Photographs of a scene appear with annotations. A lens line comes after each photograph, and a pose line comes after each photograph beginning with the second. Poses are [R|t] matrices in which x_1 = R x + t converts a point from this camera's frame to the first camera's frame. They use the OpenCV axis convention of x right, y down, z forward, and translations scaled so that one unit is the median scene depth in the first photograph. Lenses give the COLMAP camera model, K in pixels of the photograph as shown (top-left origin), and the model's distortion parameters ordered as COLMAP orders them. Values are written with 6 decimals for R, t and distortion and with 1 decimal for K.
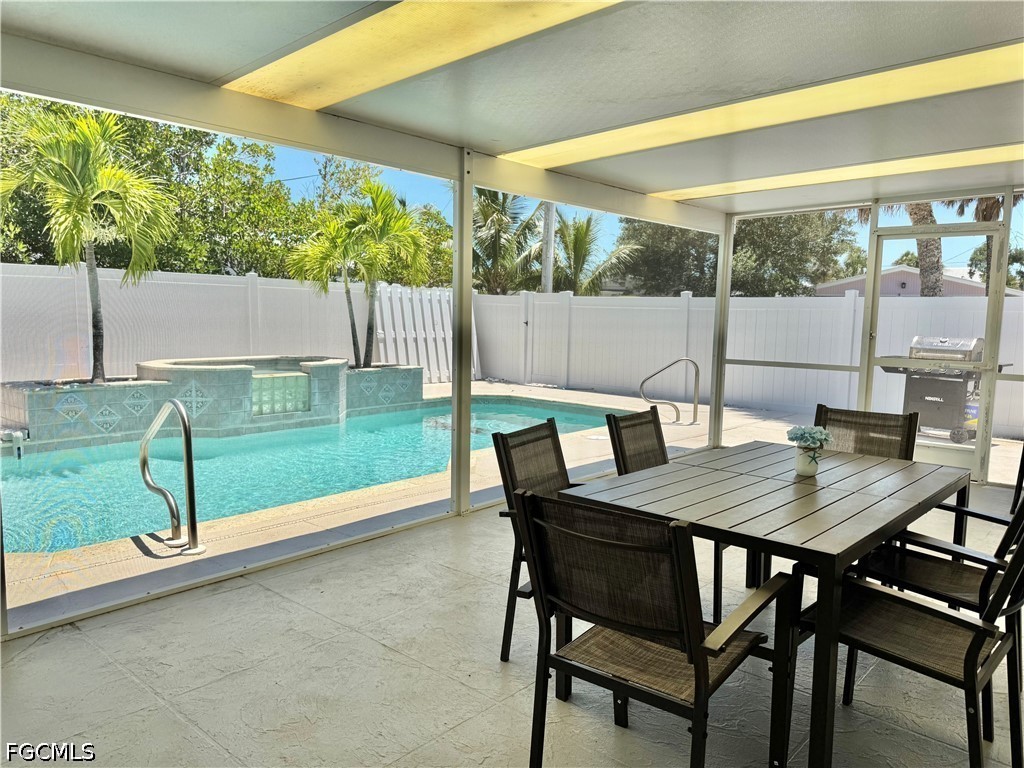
lens RADIAL K [[715.8, 0, 512.0], [0, 715.8, 384.0], [0, 0, 1]] dist [0.113914, -0.159943]
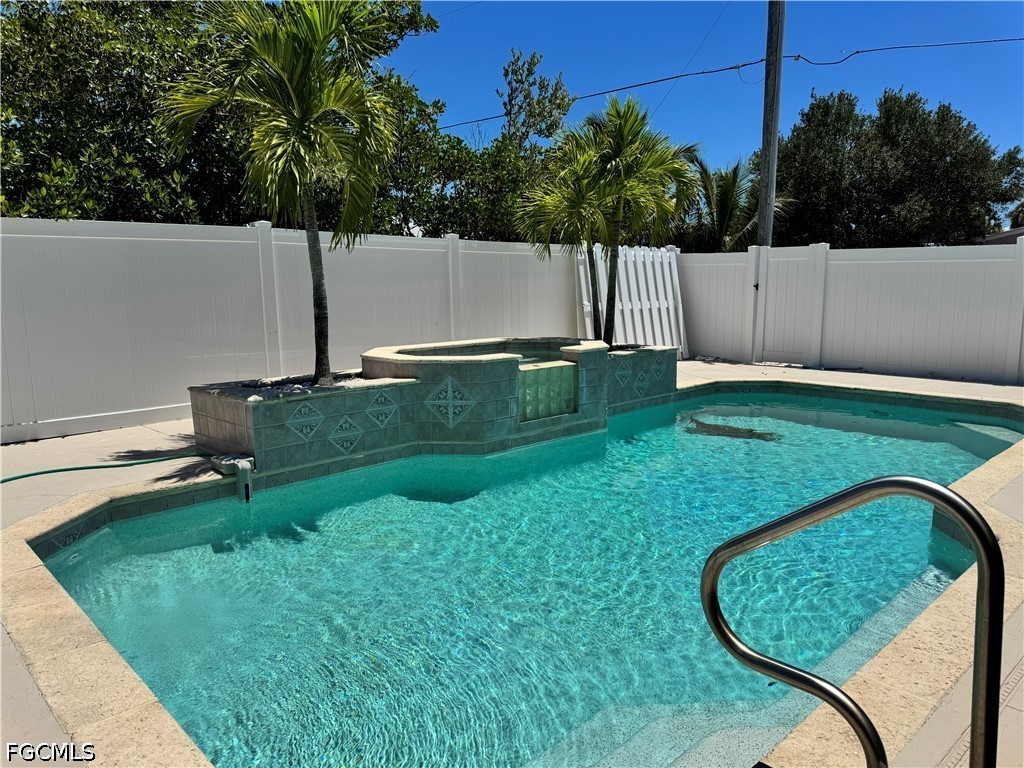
lens RADIAL K [[715.8, 0, 512.0], [0, 715.8, 384.0], [0, 0, 1]] dist [0.113914, -0.159943]
pose [[0.998018, -0.022290, -0.058849, -0.305984], [0.024547, 0.998980, 0.037907, -0.021410], [0.057944, -0.039276, 0.997547, 0.267164]]
